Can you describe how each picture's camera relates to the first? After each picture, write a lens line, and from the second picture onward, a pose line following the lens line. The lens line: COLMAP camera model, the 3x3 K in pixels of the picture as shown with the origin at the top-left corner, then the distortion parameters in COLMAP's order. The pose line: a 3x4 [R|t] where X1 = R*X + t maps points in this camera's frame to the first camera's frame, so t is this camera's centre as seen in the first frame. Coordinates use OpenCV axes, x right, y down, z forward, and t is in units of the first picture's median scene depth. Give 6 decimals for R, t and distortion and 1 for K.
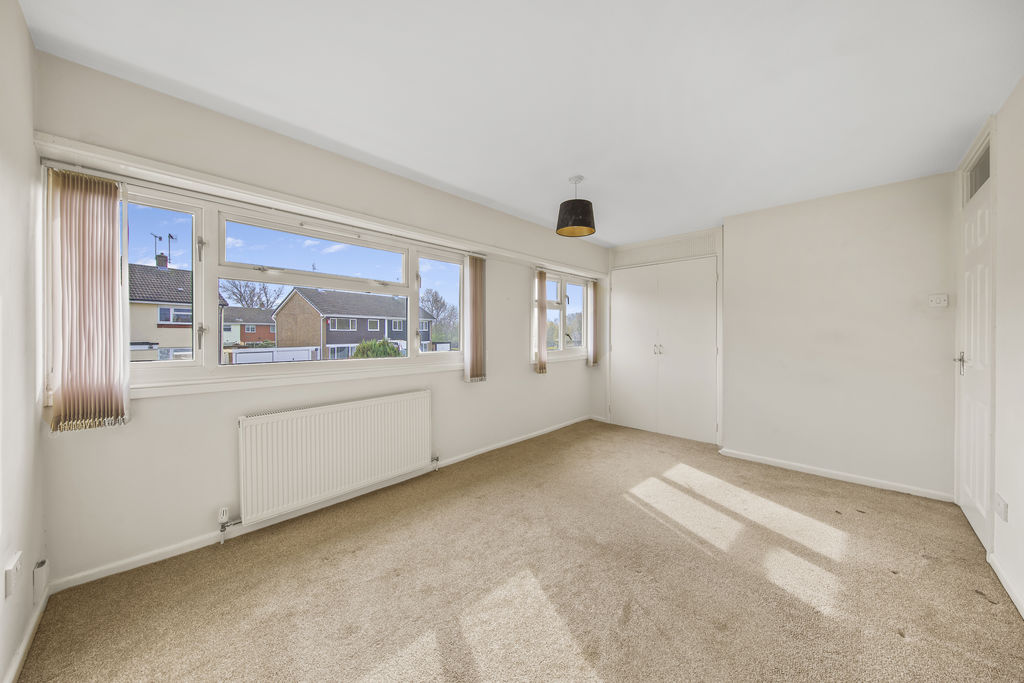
lens RADIAL K [[348.5, 0, 515.4], [0, 348.5, 335.0], [0, 0, 1]] dist [0.000461, -0.000016]
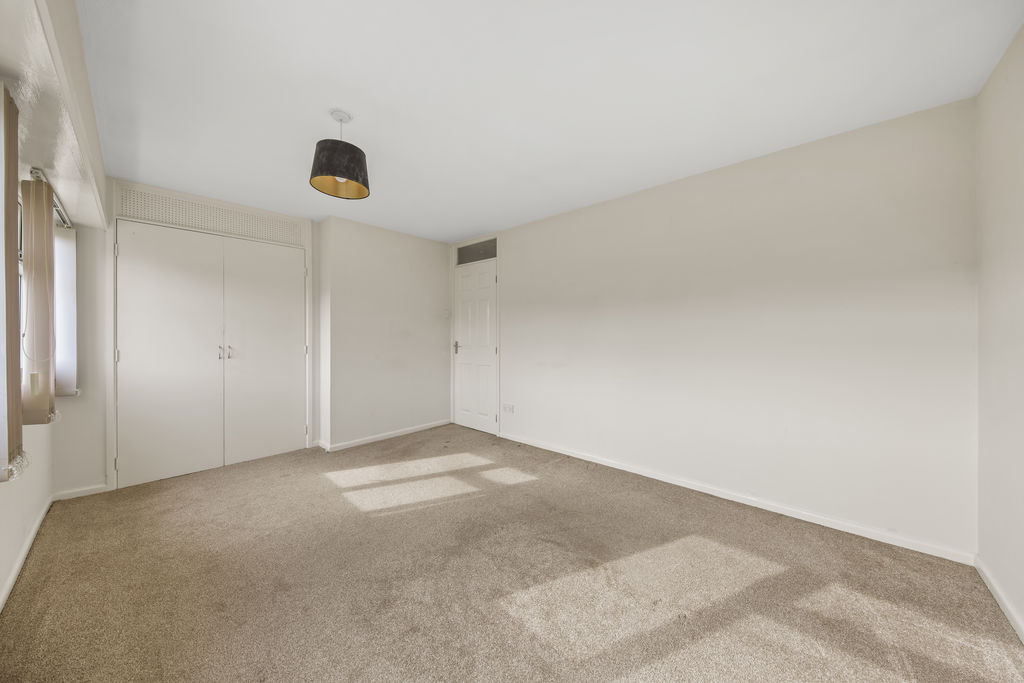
lens RADIAL K [[348.5, 0, 515.4], [0, 348.5, 335.0], [0, 0, 1]] dist [0.000461, -0.000016]
pose [[-0.026367, -0.009776, 0.999605, -0.558650], [0.002137, 0.999949, 0.009835, -0.003077], [-0.999650, 0.002396, -0.026345, 0.650698]]
